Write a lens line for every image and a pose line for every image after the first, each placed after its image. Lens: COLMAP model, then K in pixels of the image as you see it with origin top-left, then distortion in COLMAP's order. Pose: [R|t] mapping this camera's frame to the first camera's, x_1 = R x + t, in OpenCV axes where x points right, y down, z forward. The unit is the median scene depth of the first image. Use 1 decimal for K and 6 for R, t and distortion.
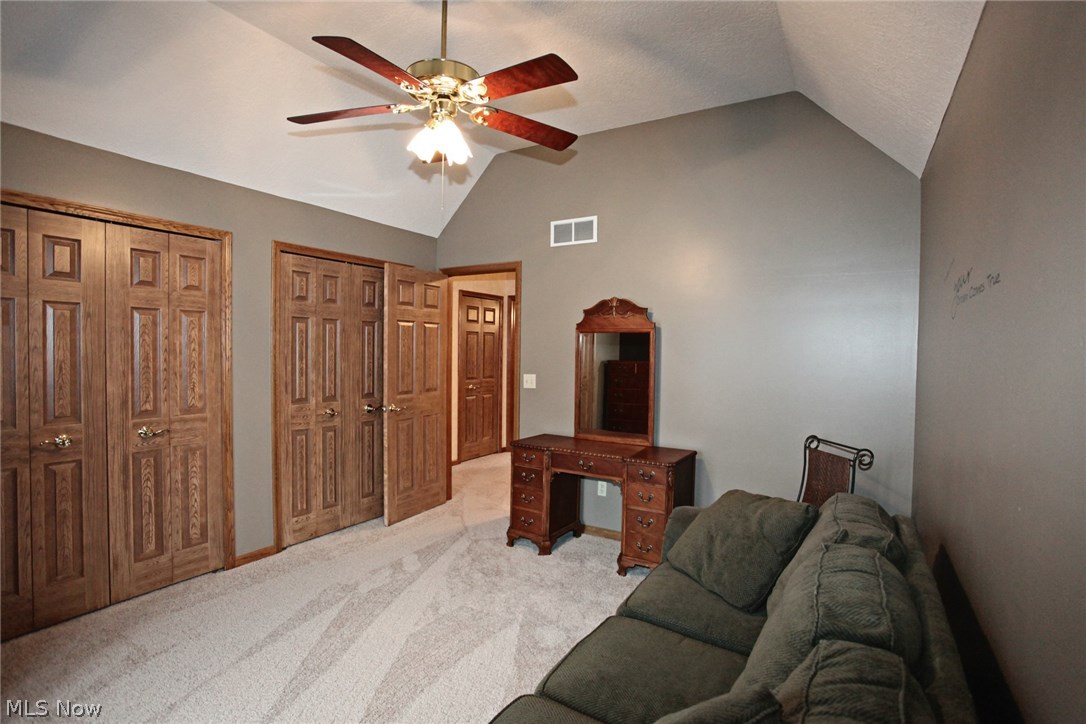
lens RADIAL K [[522.9, 0, 543.0], [0, 522.9, 362.0], [0, 0, 1]] dist [-0.061951, 0.024202]
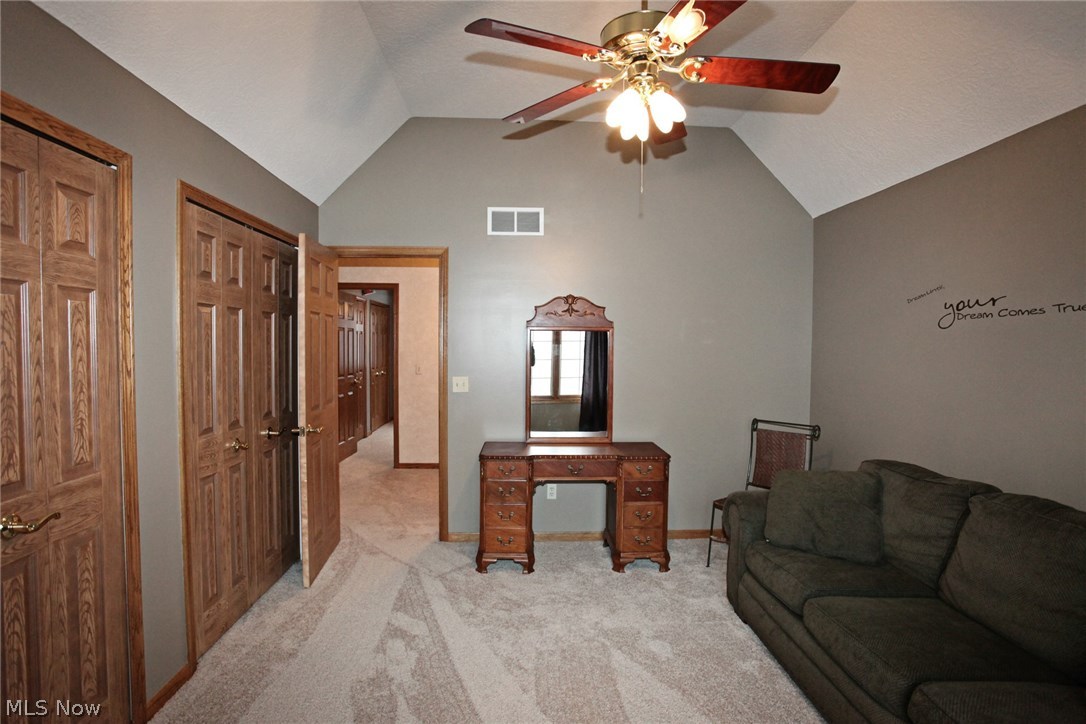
lens RADIAL K [[522.9, 0, 543.0], [0, 522.9, 362.0], [0, 0, 1]] dist [-0.061951, 0.024202]
pose [[0.826135, -0.025022, 0.562917, -0.540822], [0.016156, 0.999655, 0.020726, -0.022835], [-0.563241, -0.008028, 0.826253, 0.254673]]
